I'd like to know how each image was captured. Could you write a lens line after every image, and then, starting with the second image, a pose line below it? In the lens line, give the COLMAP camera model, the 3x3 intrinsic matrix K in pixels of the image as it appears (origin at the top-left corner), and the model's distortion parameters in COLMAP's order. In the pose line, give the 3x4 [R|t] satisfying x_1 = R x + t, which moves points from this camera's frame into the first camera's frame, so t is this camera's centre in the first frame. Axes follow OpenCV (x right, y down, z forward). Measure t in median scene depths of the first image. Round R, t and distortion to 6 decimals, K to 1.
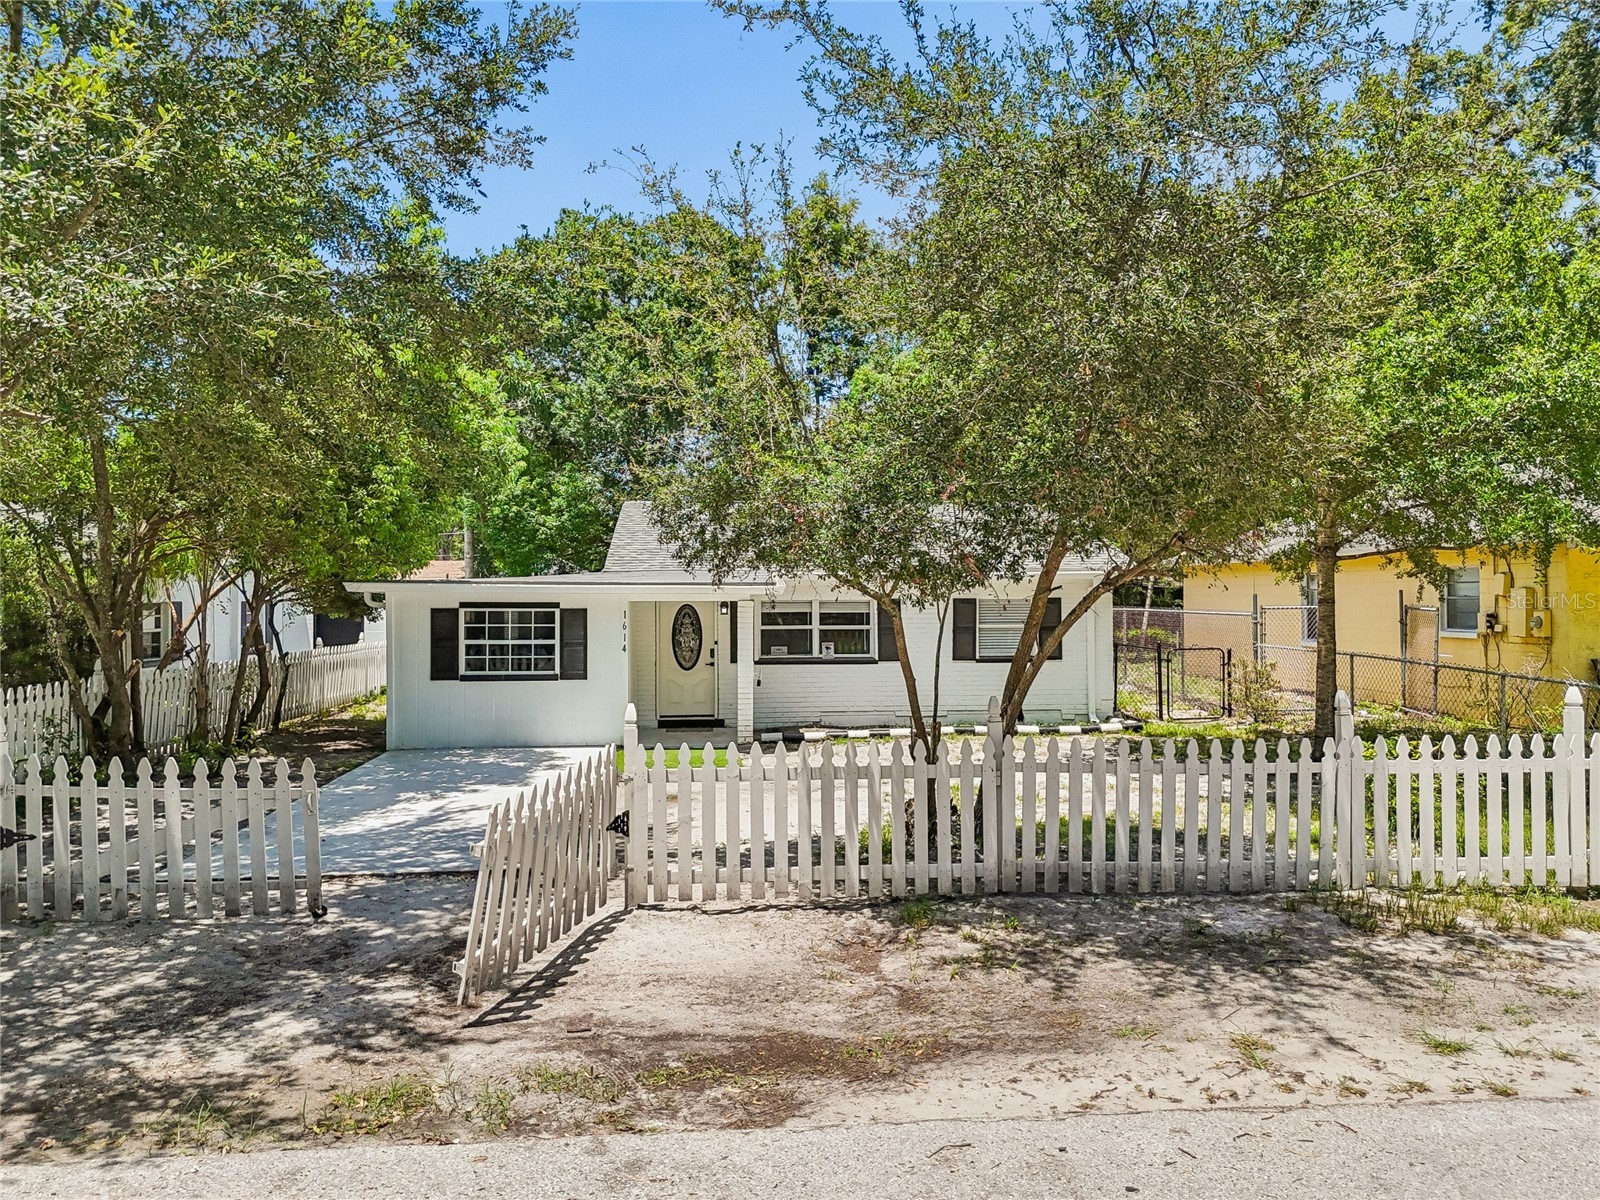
lens RADIAL K [[1201.3, 0, 810.9], [0, 1201.3, 586.6], [0, 0, 1]] dist [0.055080, -0.025201]
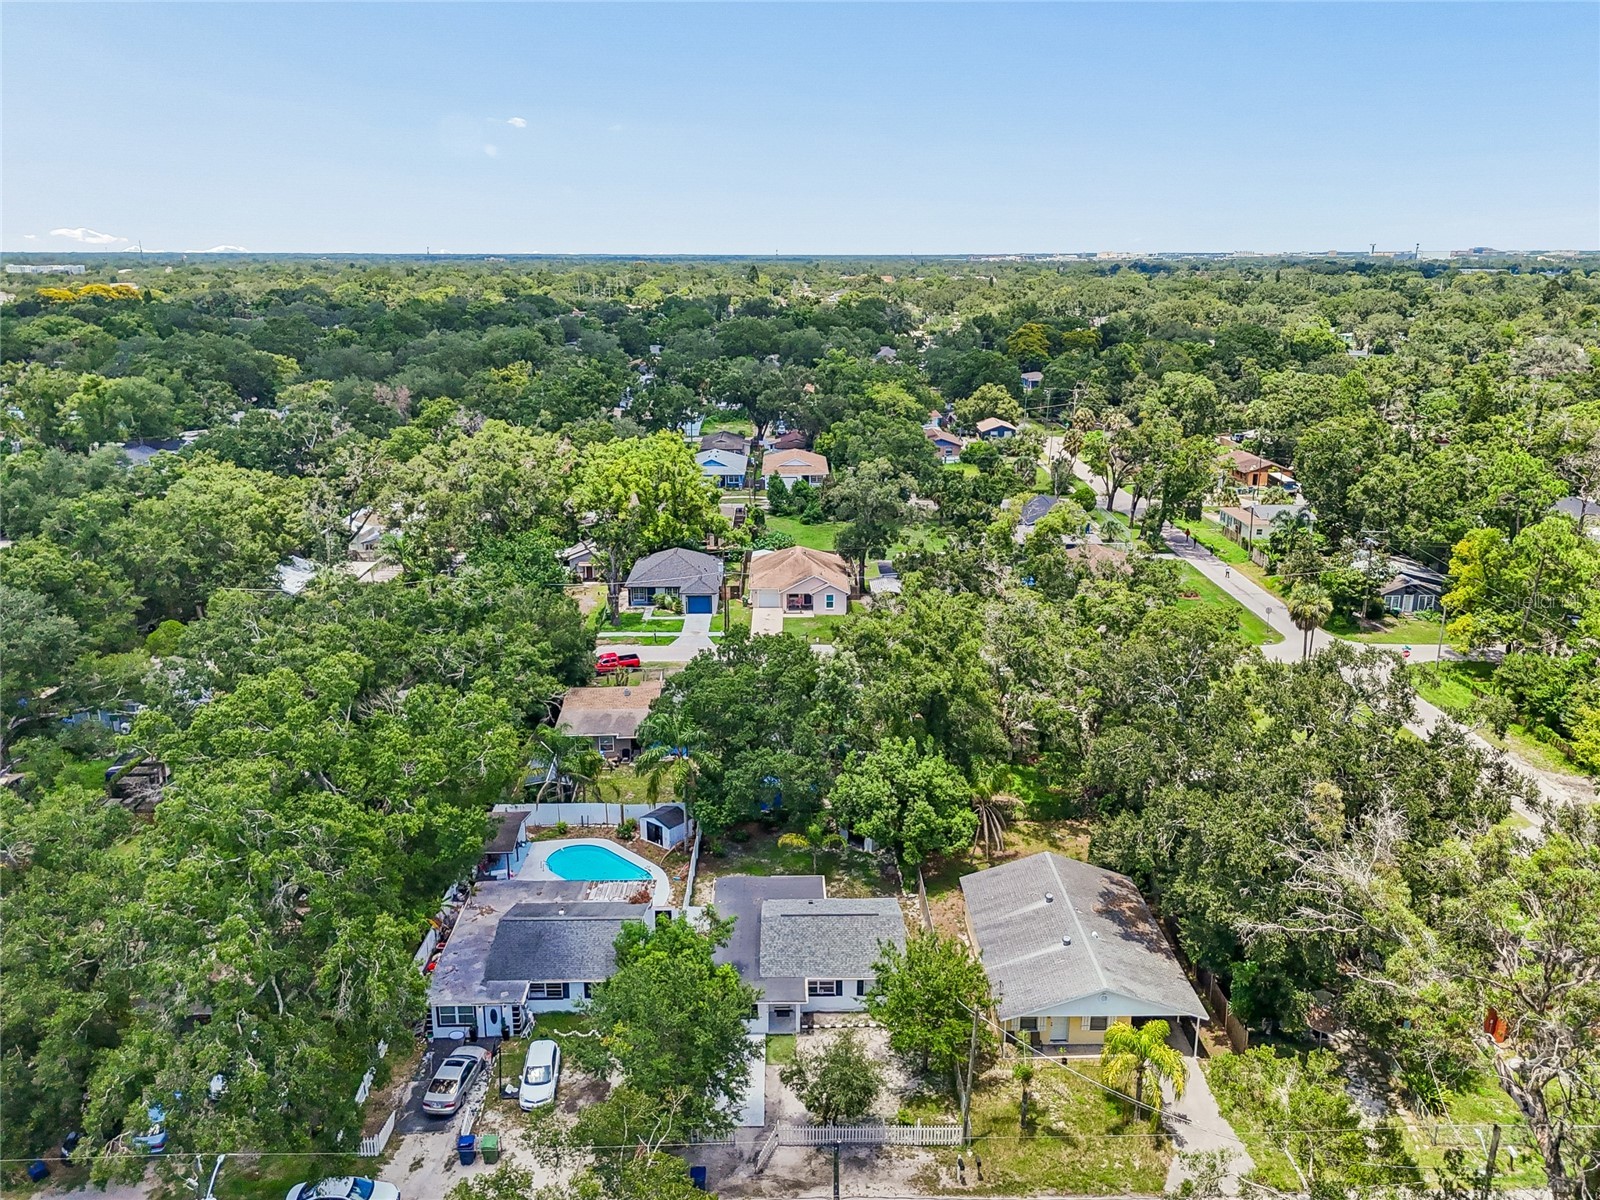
lens RADIAL K [[1201.3, 0, 801.1], [0, 1201.3, 600.4], [0, 0, 1]] dist [0.055080, -0.025201]
pose [[0.997564, 0.022702, -0.065952, 0.184156], [-0.003520, 0.960730, 0.277463, -2.322166], [0.069662, -0.276555, 0.958470, -2.388177]]
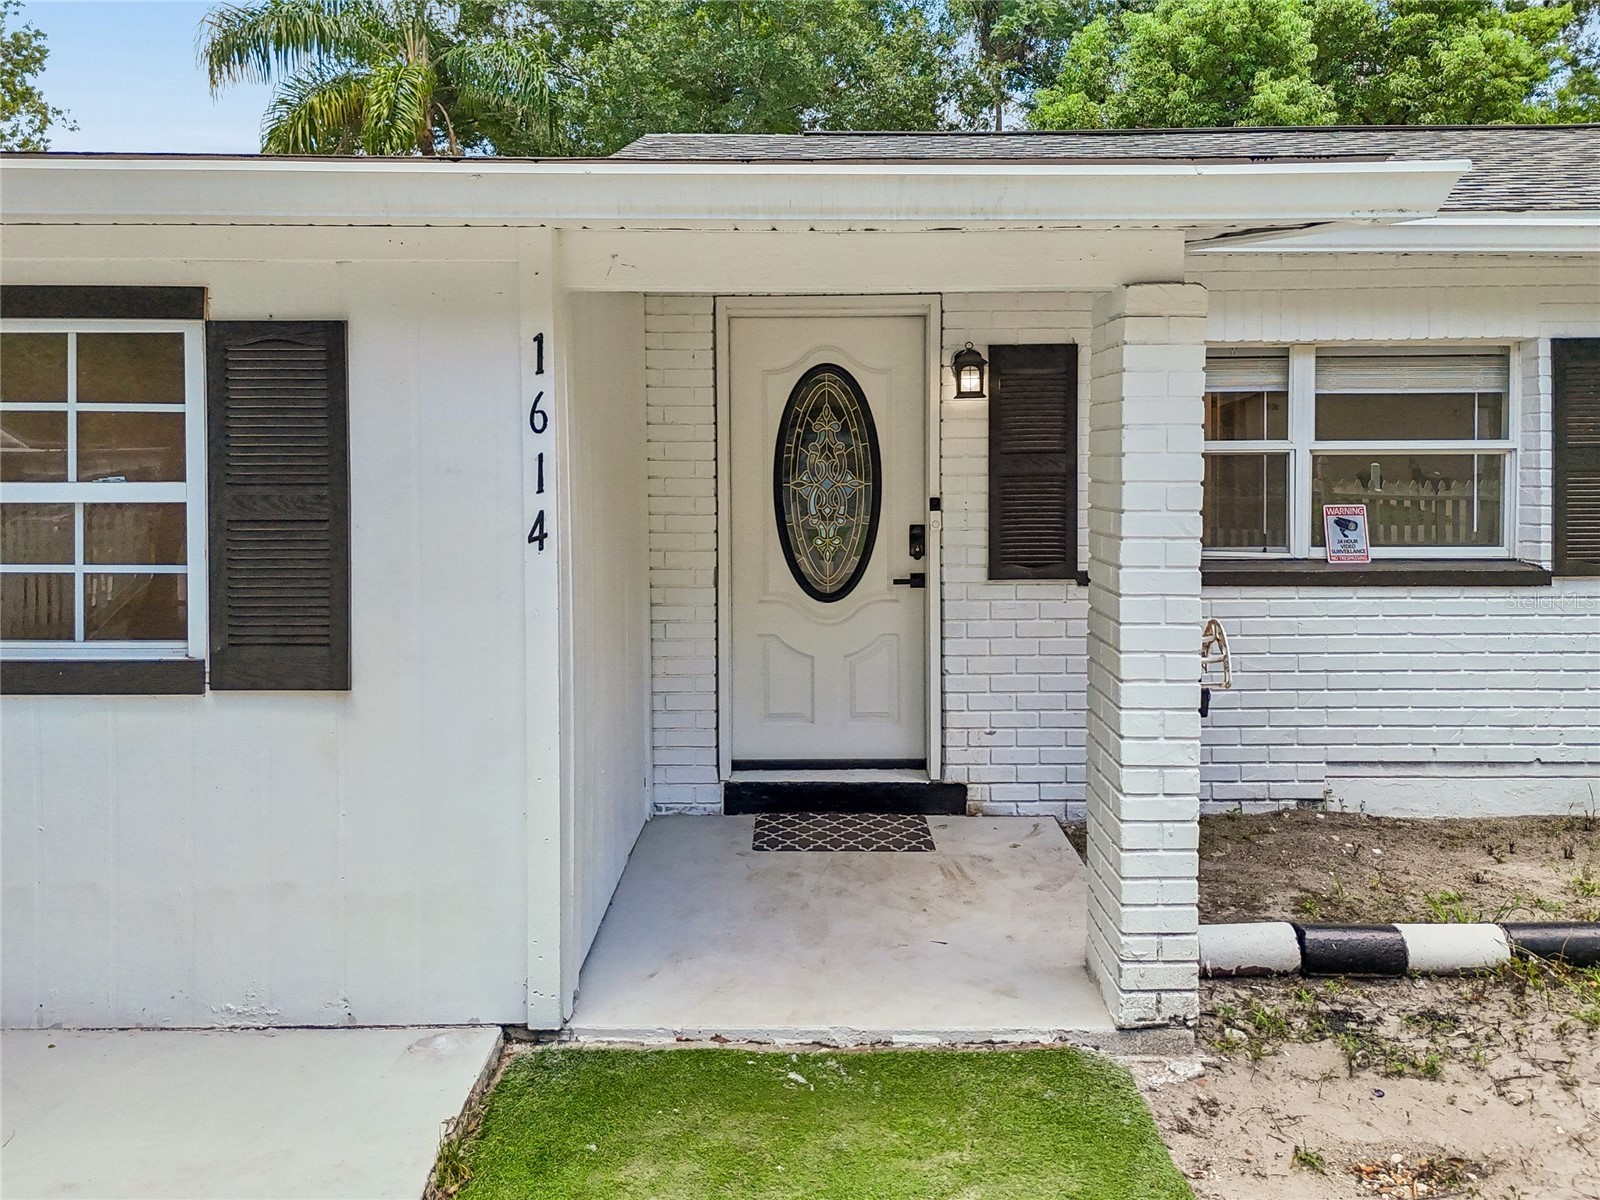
lens RADIAL K [[1201.3, 0, 801.3], [0, 1201.3, 593.6], [0, 0, 1]] dist [0.055080, -0.025201]
pose [[0.996928, 0.009475, -0.077754, -0.098219], [-0.000059, 0.992746, 0.120227, 0.038353], [0.078330, -0.119853, 0.989697, 0.813184]]
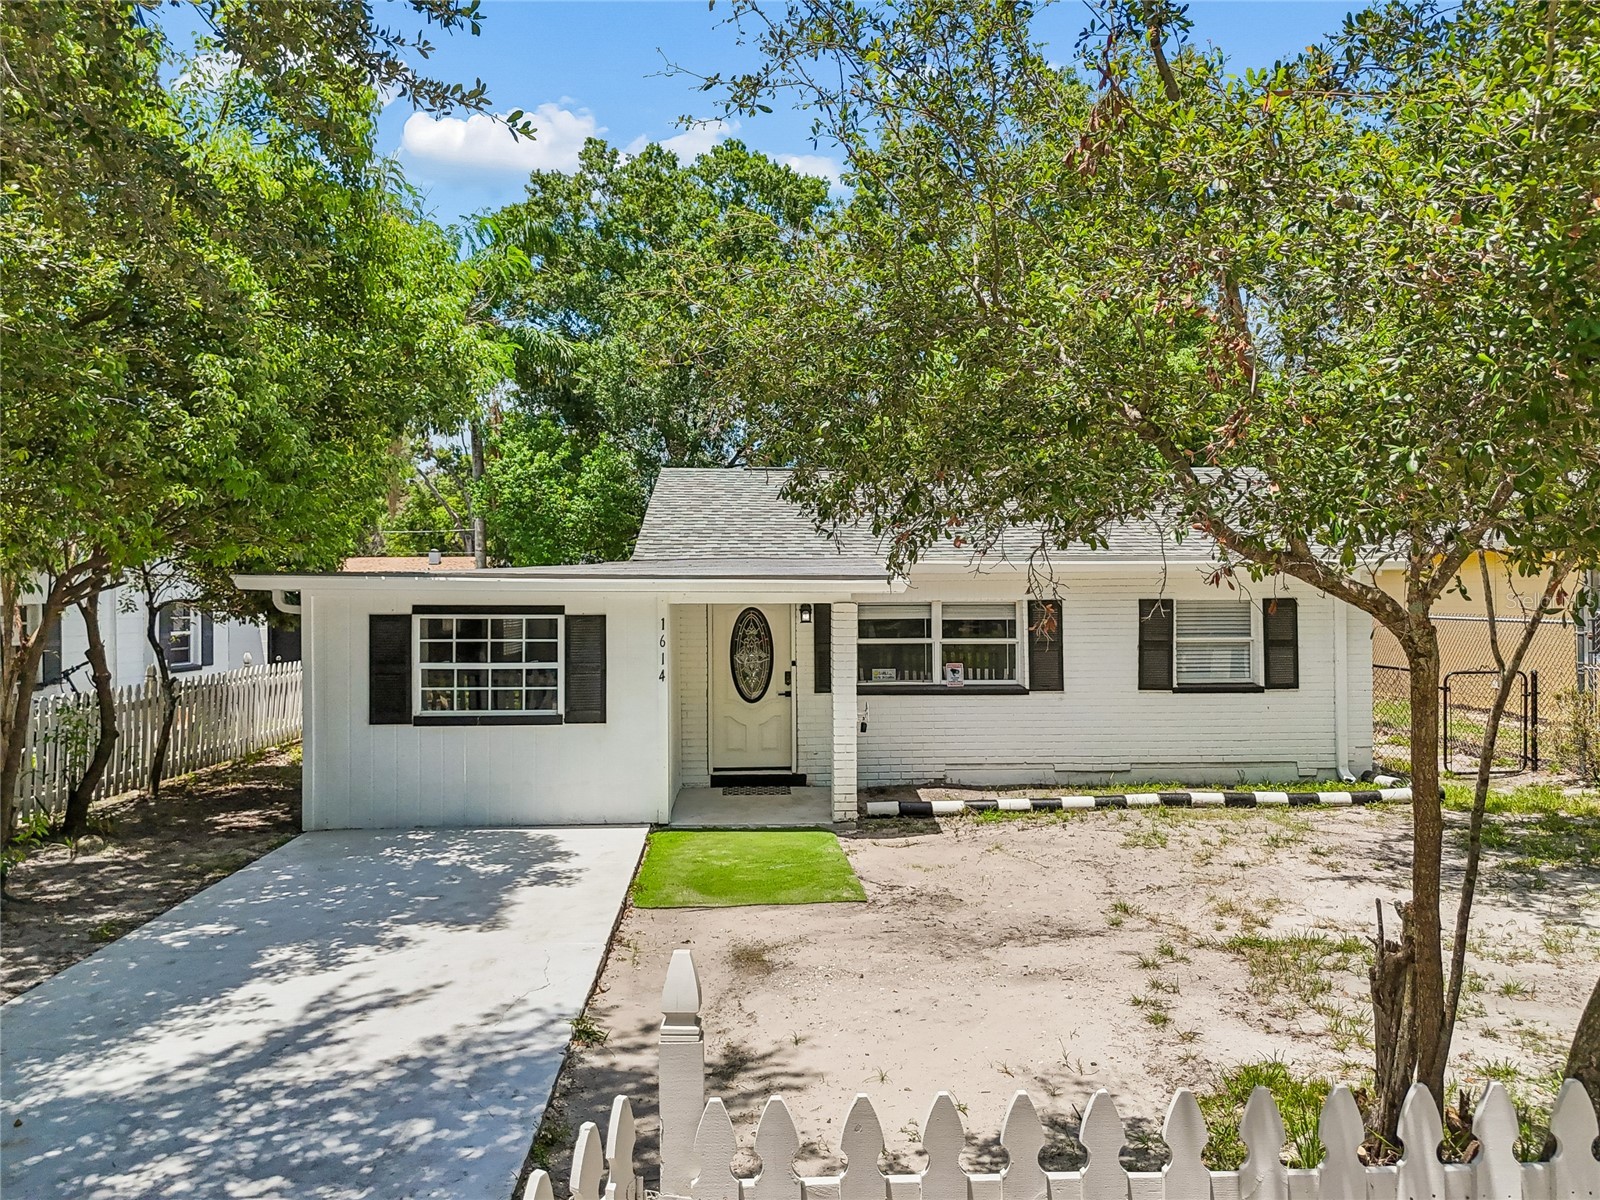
lens RADIAL K [[1201.3, 0, 796.6], [0, 1201.3, 597.4], [0, 0, 1]] dist [0.055080, -0.025201]
pose [[0.999141, -0.001096, -0.041428, -0.054463], [0.001476, 0.999957, 0.009158, 0.002657], [0.041416, -0.009211, 0.999100, 0.347250]]
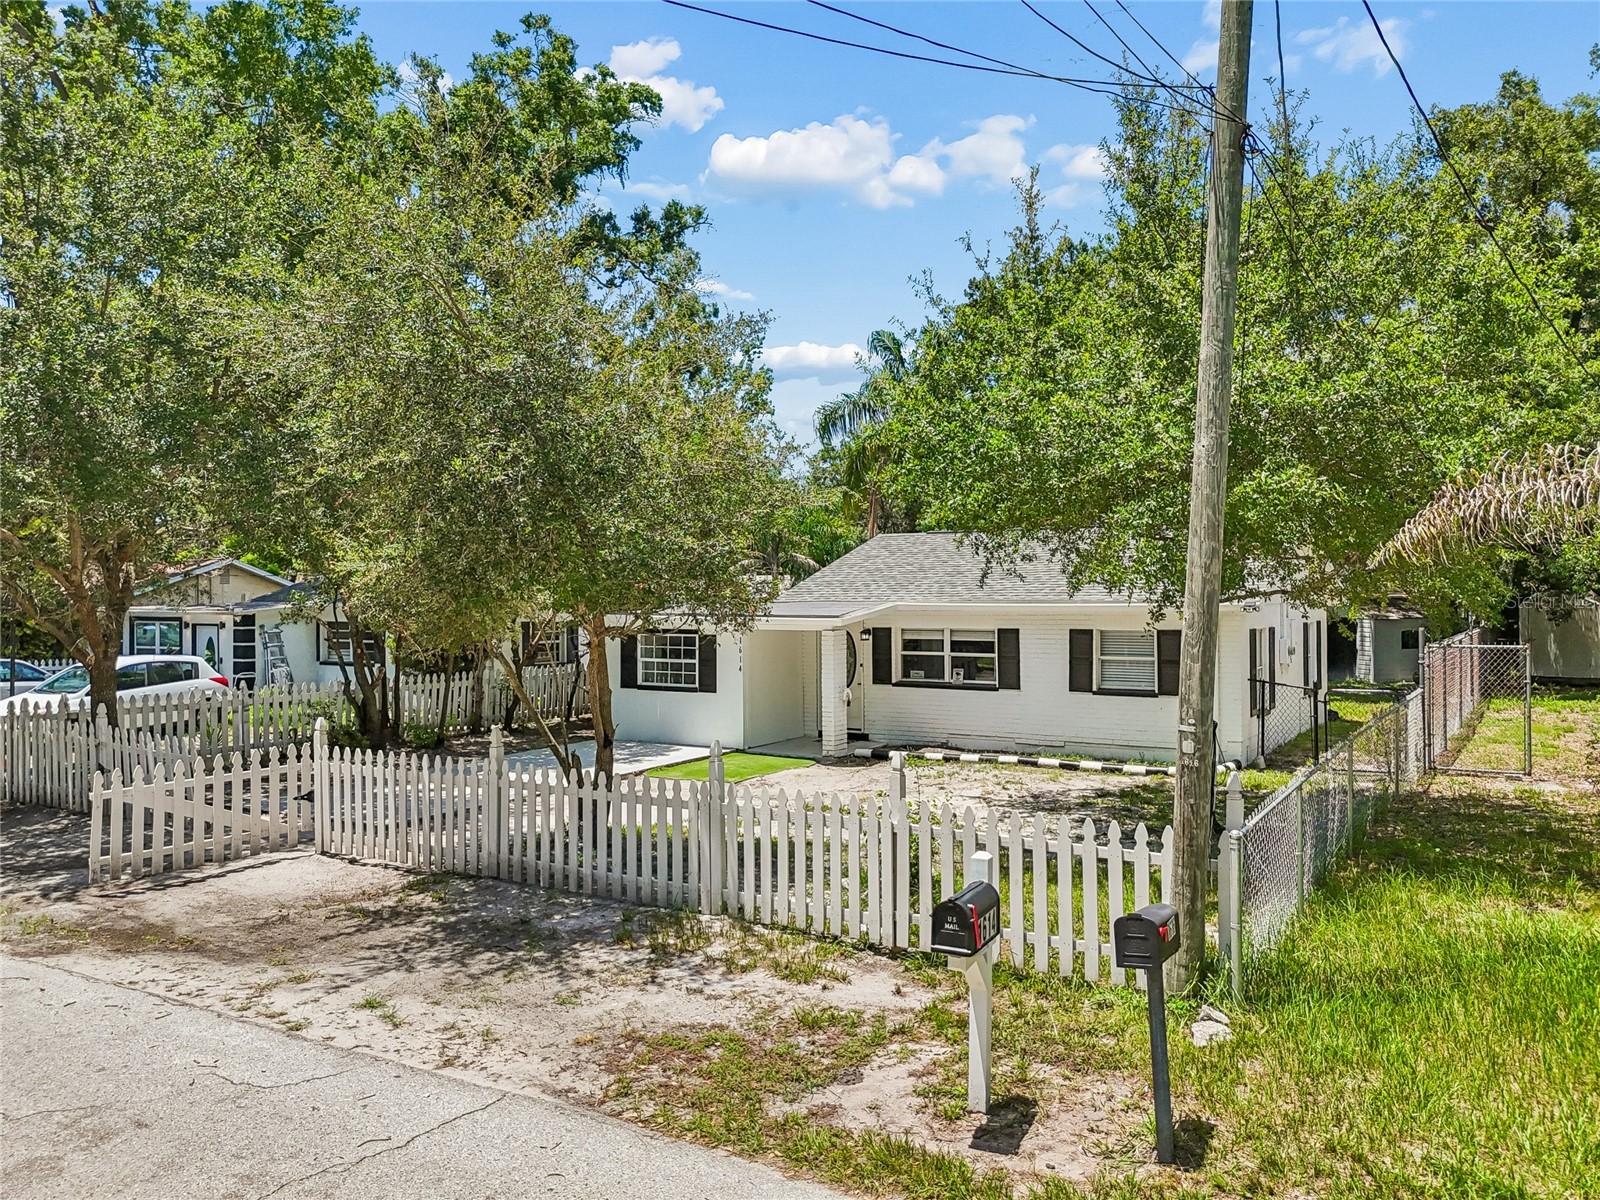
lens RADIAL K [[1201.3, 0, 788.6], [0, 1201.3, 595.5], [0, 0, 1]] dist [0.055080, -0.025201]
pose [[0.797249, -0.001632, -0.603649, 0.604663], [0.005686, 0.999972, 0.004807, -0.026793], [0.603624, -0.007264, 0.797236, 0.078522]]
